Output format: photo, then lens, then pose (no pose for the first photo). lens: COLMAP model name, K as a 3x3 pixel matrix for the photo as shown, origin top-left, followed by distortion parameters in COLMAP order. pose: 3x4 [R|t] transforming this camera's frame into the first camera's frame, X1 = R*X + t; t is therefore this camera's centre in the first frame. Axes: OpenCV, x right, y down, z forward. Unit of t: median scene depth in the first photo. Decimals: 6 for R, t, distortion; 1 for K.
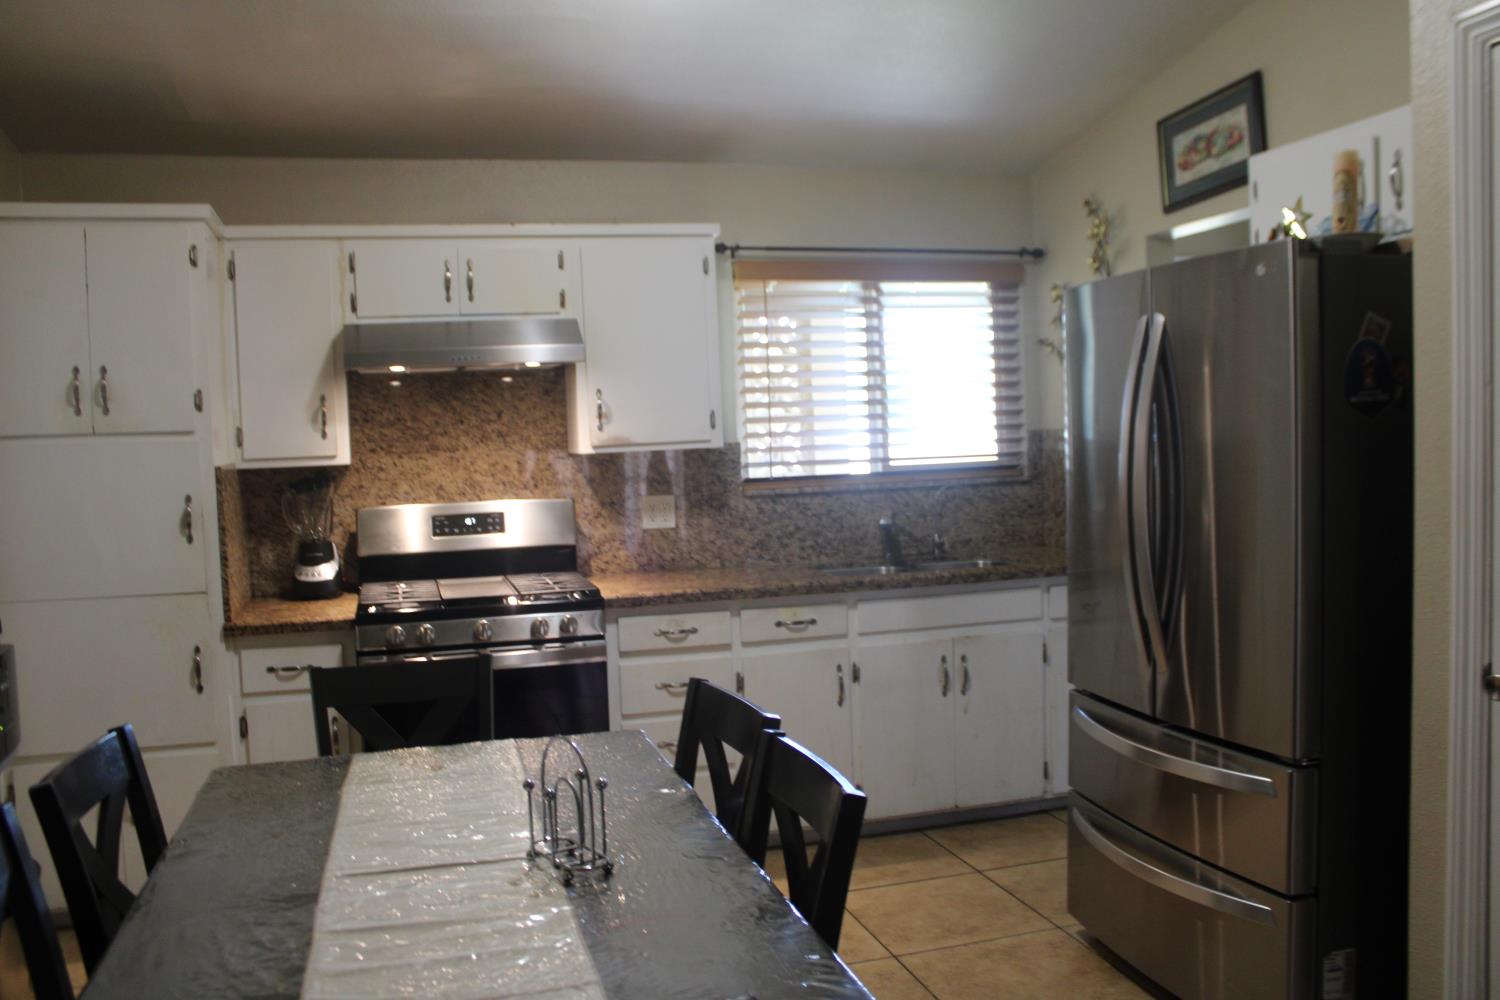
lens RADIAL K [[1249.7, 0, 743.7], [0, 1249.7, 501.9], [0, 0, 1]] dist [-0.161573, 0.142797]
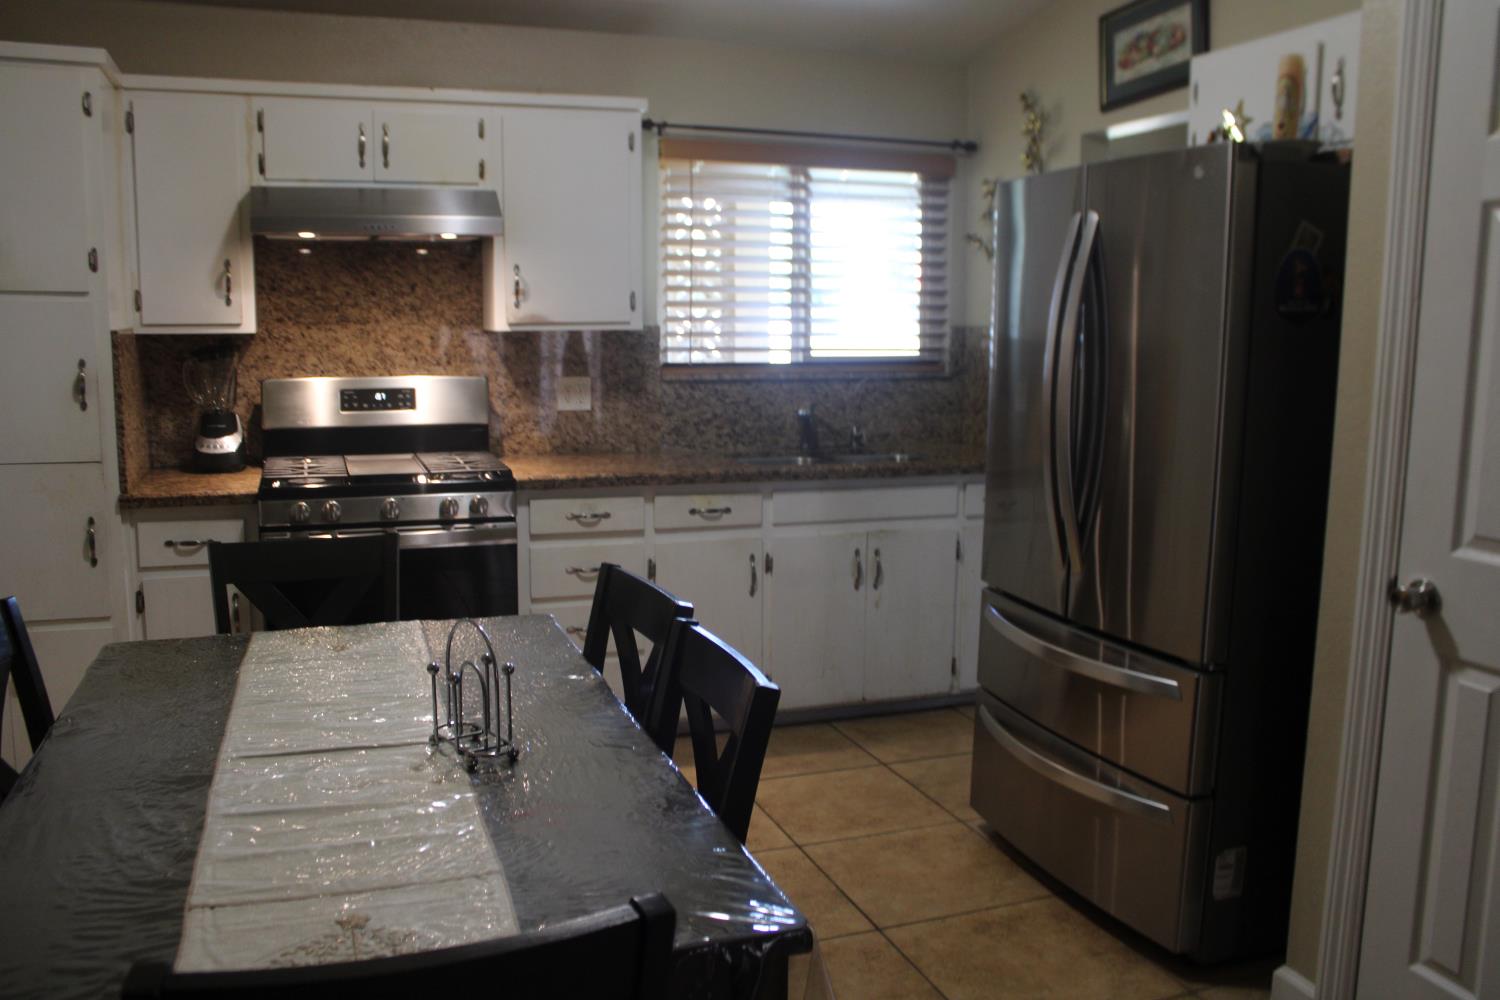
lens RADIAL K [[1249.7, 0, 744.3], [0, 1249.7, 498.0], [0, 0, 1]] dist [-0.161573, 0.142797]
pose [[0.996945, 0.033298, 0.070659, -0.001605], [-0.039243, 0.995651, 0.084494, 0.002061], [-0.067538, -0.087009, 0.993915, 0.014573]]
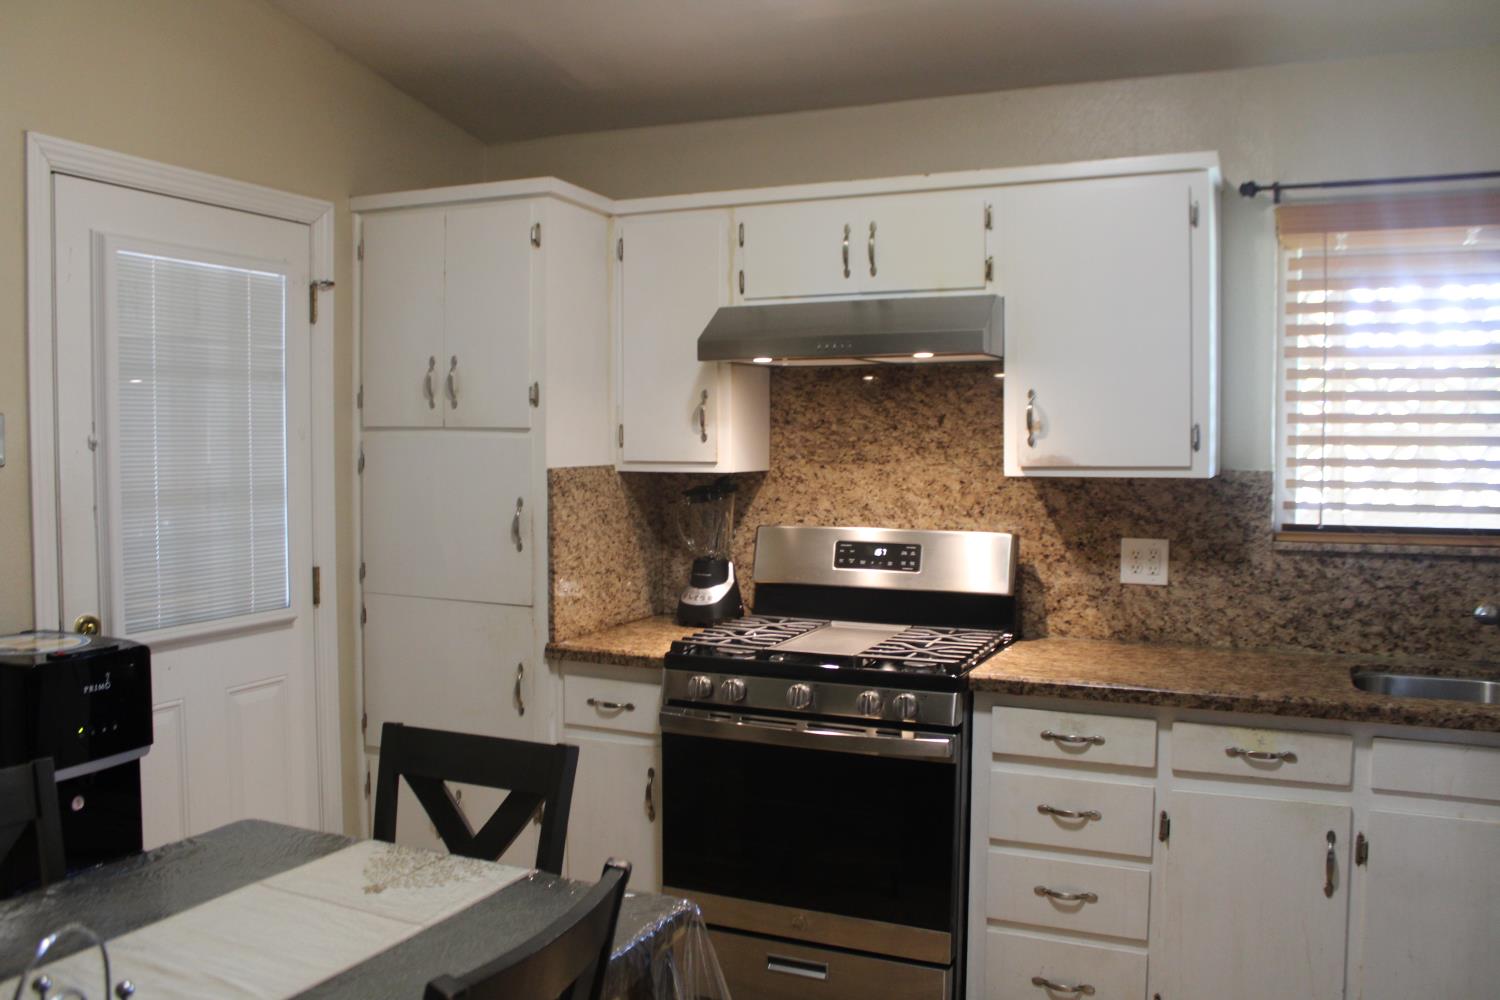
lens RADIAL K [[1249.7, 0, 740.8], [0, 1249.7, 500.5], [0, 0, 1]] dist [-0.161573, 0.142797]
pose [[0.763648, 0.067812, -0.642062, 0.234423], [-0.066118, 0.997454, 0.026708, -0.034645], [0.642239, 0.022056, 0.766187, 0.341299]]
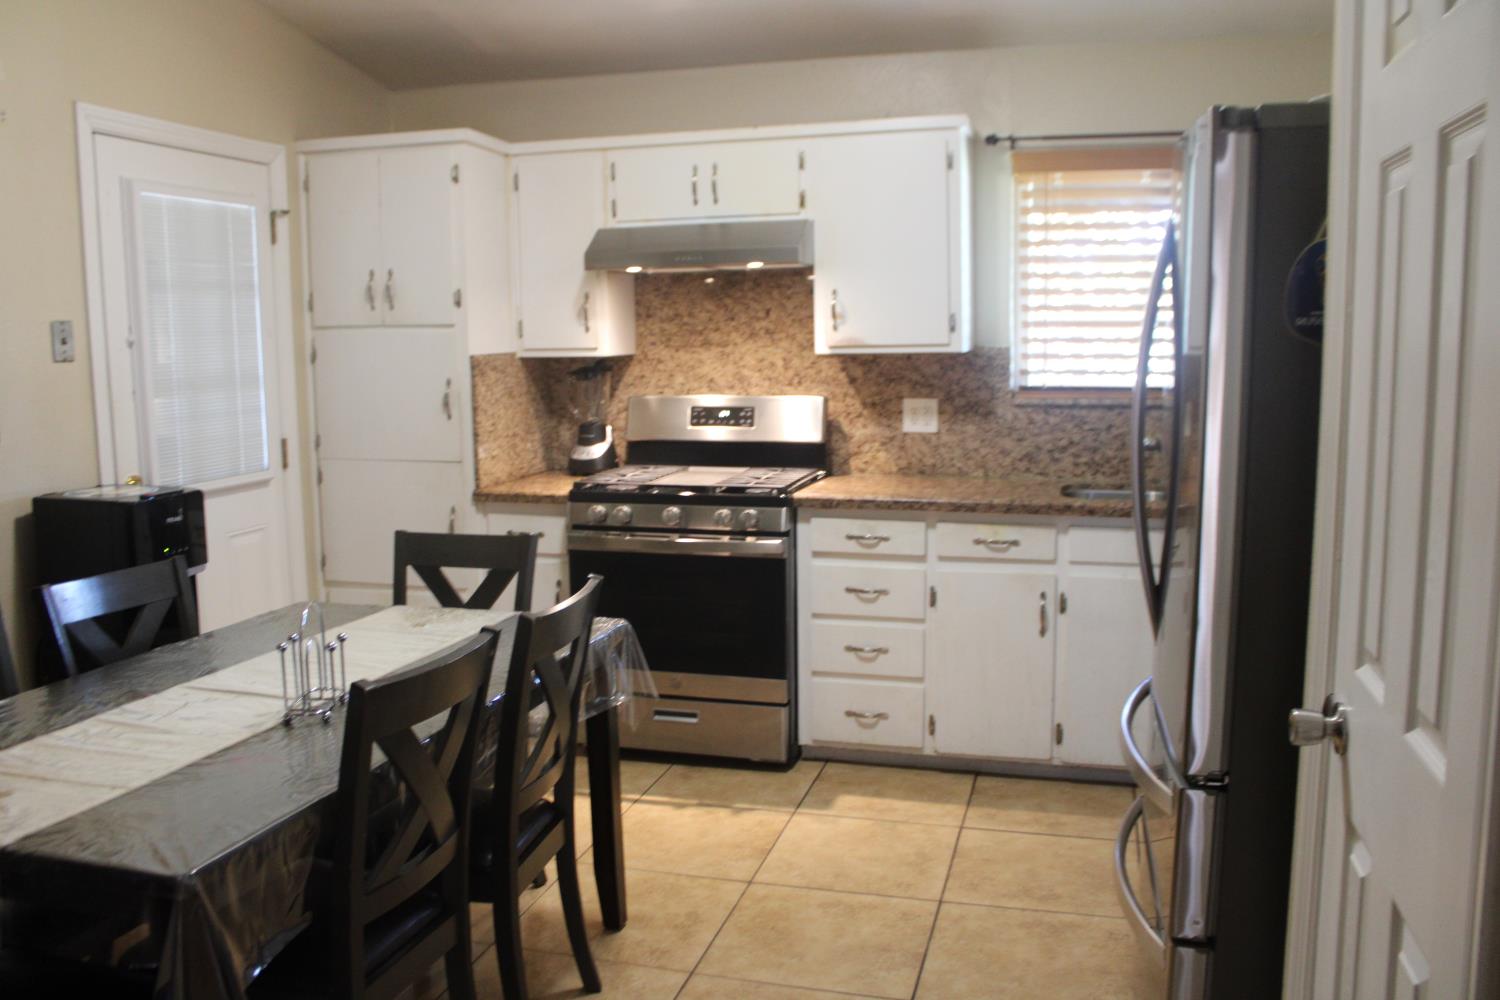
lens RADIAL K [[1249.7, 0, 738.4], [0, 1249.7, 501.0], [0, 0, 1]] dist [-0.161573, 0.142797]
pose [[0.848541, 0.093637, -0.520779, 0.365763], [-0.047000, 0.993665, 0.102081, -0.020621], [0.527039, -0.062143, 0.847566, 0.106134]]
